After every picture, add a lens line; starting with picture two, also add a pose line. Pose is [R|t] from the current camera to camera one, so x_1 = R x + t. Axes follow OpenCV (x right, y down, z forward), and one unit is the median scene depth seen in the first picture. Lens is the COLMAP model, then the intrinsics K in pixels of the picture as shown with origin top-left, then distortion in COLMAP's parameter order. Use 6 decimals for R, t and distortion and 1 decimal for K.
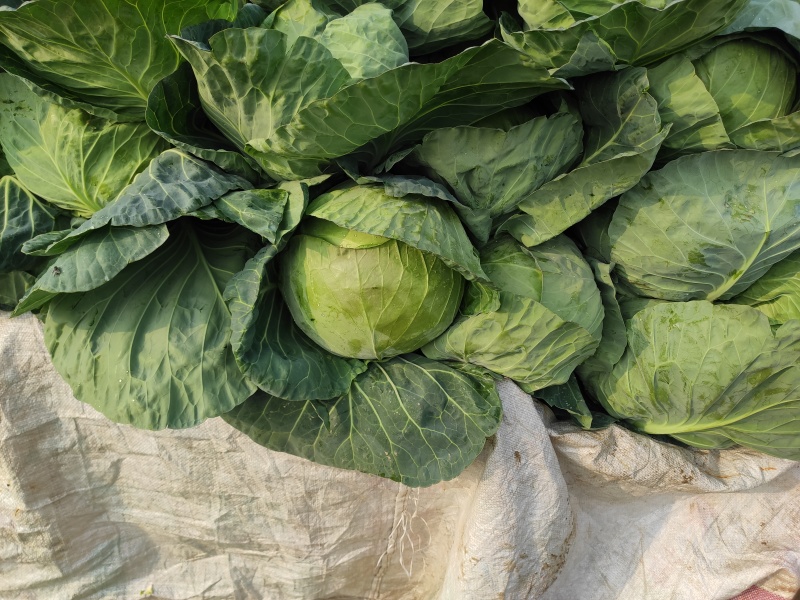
lens RADIAL K [[617.5, 0, 401.2], [0, 617.5, 315.0], [0, 0, 1]] dist [0.074915, -0.114386]
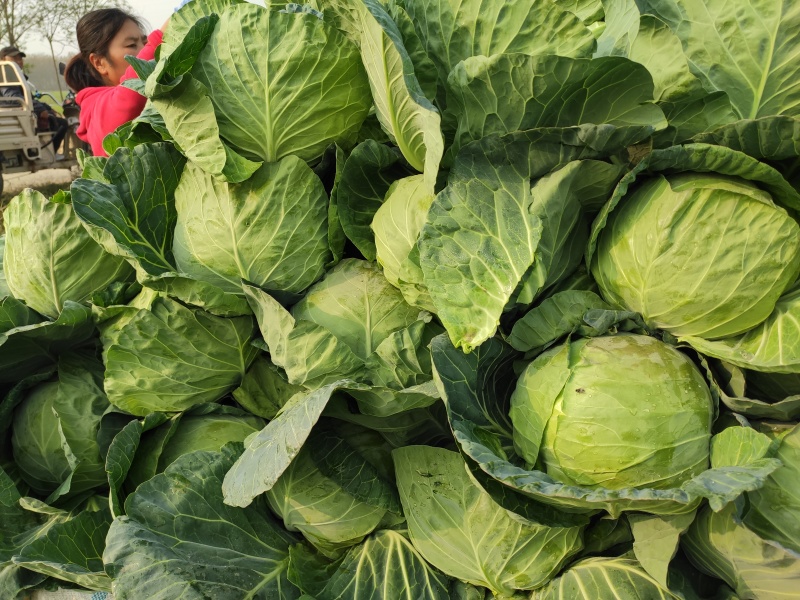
lens RADIAL K [[617.5, 0, 401.2], [0, 617.5, 315.0], [0, 0, 1]] dist [0.074915, -0.114386]
pose [[0.989841, 0.039170, -0.136679, -0.559932], [-0.061856, 0.984198, -0.165913, -0.430705], [0.128020, 0.172682, 0.976623, 0.035706]]
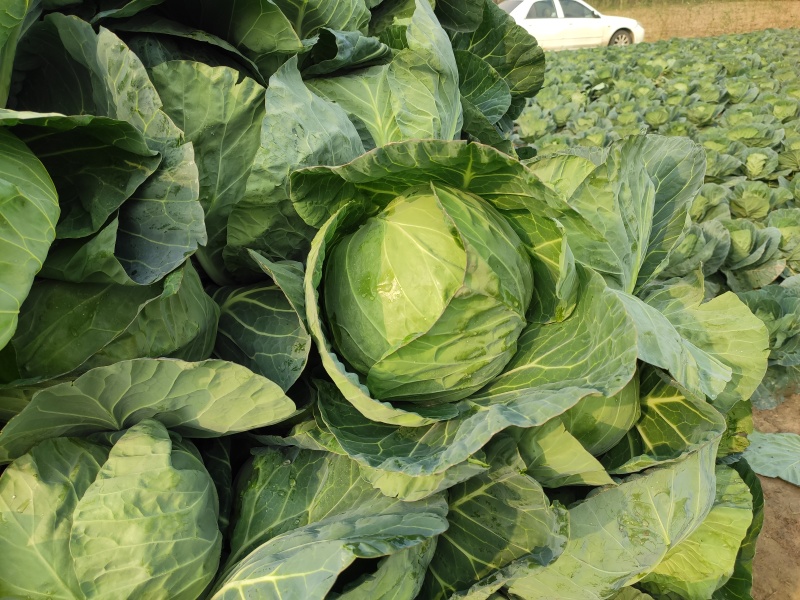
lens RADIAL K [[617.5, 0, 401.2], [0, 617.5, 315.0], [0, 0, 1]] dist [0.074915, -0.114386]
pose [[0.910122, -0.245026, 0.334126, 0.022434], [0.272238, 0.961541, -0.036415, -0.481025], [-0.312353, 0.124104, 0.941825, 0.221792]]
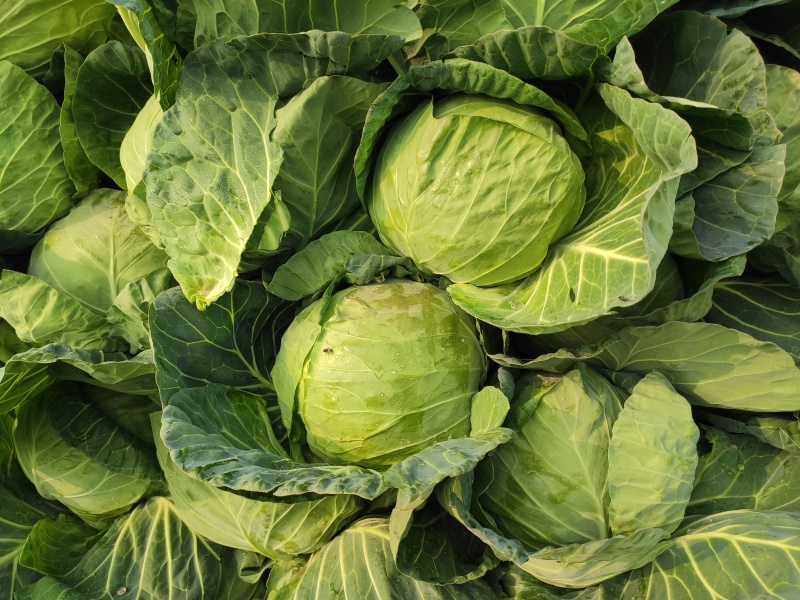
lens RADIAL K [[617.5, 0, 401.2], [0, 617.5, 315.0], [0, 0, 1]] dist [0.074915, -0.114386]
pose [[0.999173, 0.035046, -0.020593, -0.332966], [-0.035692, 0.998855, -0.031855, -0.505829], [0.019453, 0.032564, 0.999280, 0.167836]]
